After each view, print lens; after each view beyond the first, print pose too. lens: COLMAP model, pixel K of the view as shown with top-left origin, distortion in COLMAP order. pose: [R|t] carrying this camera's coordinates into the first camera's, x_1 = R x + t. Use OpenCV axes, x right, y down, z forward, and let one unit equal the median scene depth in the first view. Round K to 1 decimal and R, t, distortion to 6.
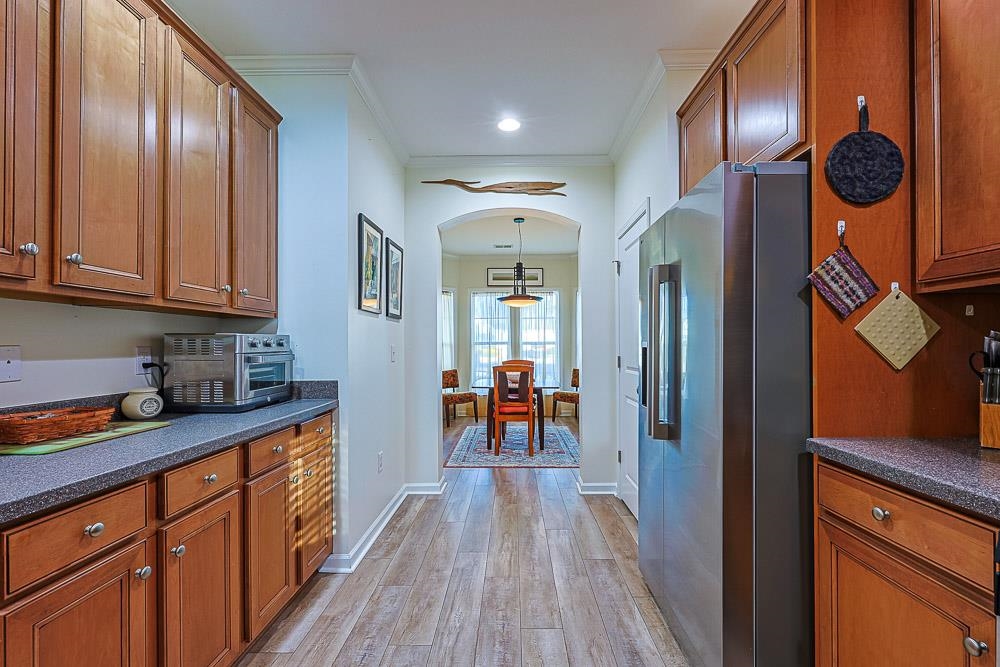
lens RADIAL K [[428.0, 0, 504.2], [0, 428.0, 342.1], [0, 0, 1]] dist [-0.002479, 0.000034]
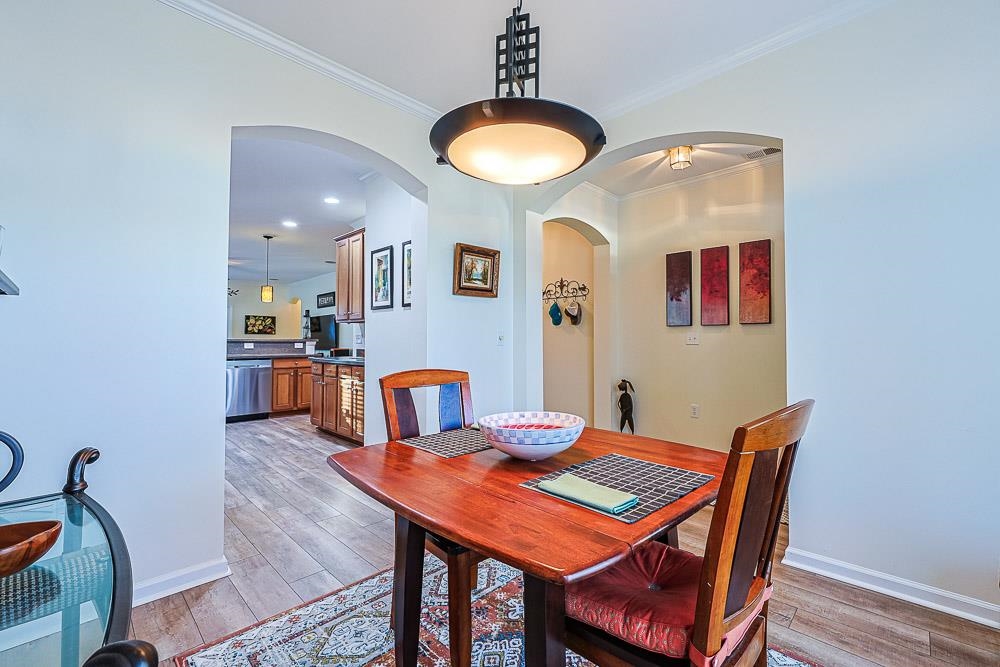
lens RADIAL K [[425.3, 0, 504.5], [0, 425.3, 335.1], [0, 0, 1]] dist [-0.001301, -0.000172]
pose [[-0.686913, -0.009416, -0.726679, 0.550027], [0.004110, 0.999850, -0.016841, 0.053814], [0.726728, -0.014555, -0.686771, 2.761710]]
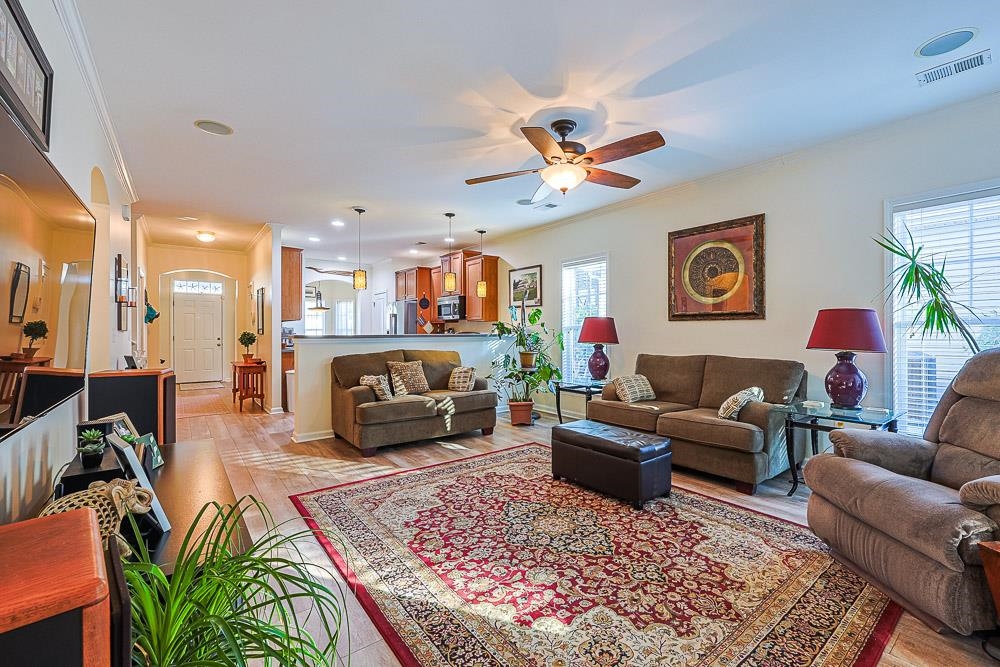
lens RADIAL K [[422.9, 0, 506.3], [0, 422.9, 327.7], [0, 0, 1]] dist [-0.003169, -0.000185]
pose [[0.777736, 0.005654, 0.628566, -1.302853], [-0.003628, 0.999983, -0.004505, -0.005383], [-0.628581, 0.001223, 0.777743, -2.799819]]
